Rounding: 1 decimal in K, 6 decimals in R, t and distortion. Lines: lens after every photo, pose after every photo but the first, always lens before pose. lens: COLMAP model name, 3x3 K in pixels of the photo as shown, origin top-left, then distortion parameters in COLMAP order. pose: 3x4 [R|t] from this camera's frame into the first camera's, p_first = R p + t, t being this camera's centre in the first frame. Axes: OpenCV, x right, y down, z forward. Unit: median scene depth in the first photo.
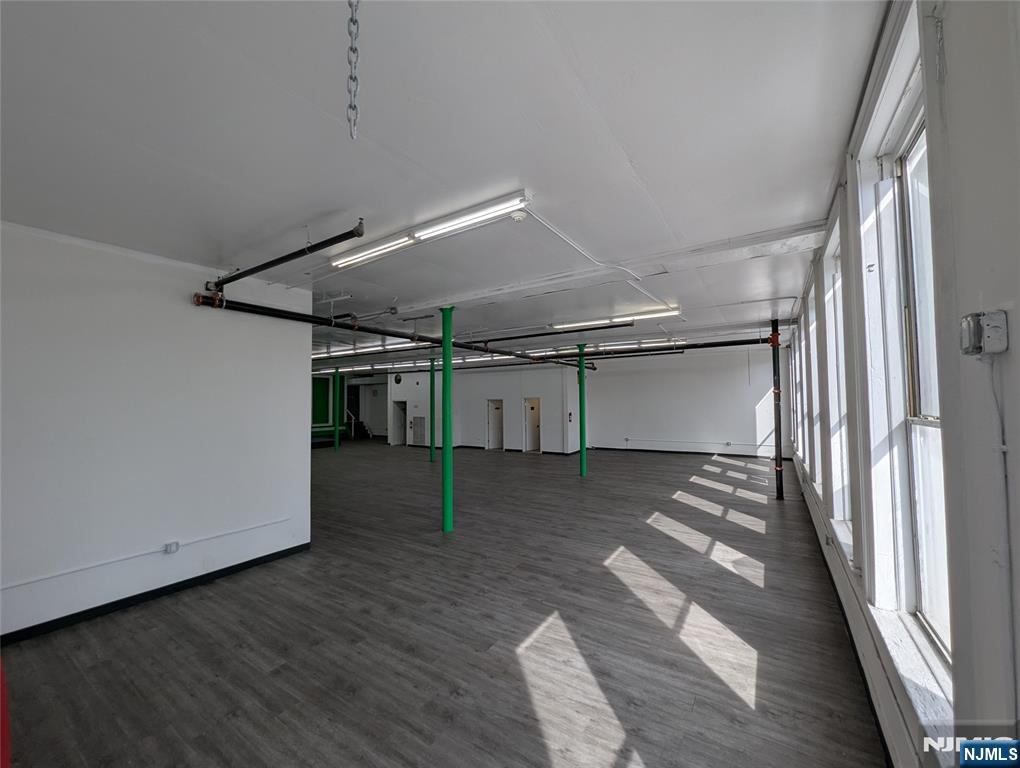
lens RADIAL K [[402.1, 0, 510.2], [0, 402.1, 383.4], [0, 0, 1]] dist [-0.001176, -0.000568]
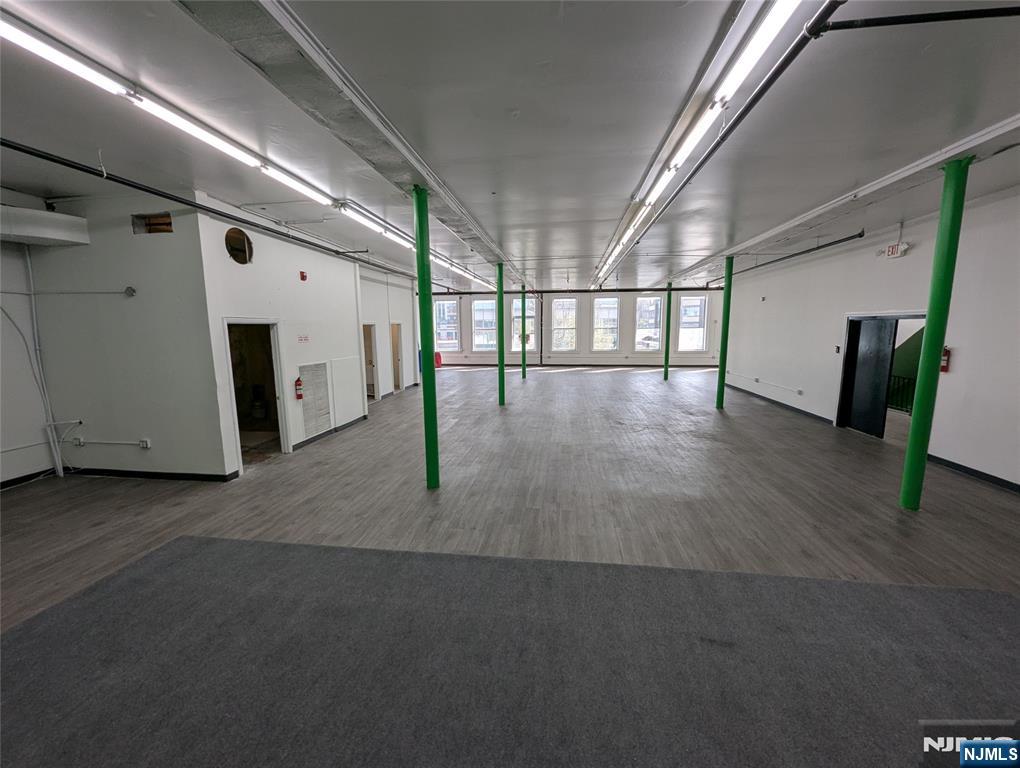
lens RADIAL K [[402.1, 0, 510.0], [0, 402.1, 386.7], [0, 0, 1]] dist [-0.001176, -0.000568]
pose [[-0.432967, -0.123597, 0.892896, -0.639471], [-0.030330, 0.991992, 0.122607, 0.049318], [-0.900899, 0.026003, -0.433248, 0.962768]]
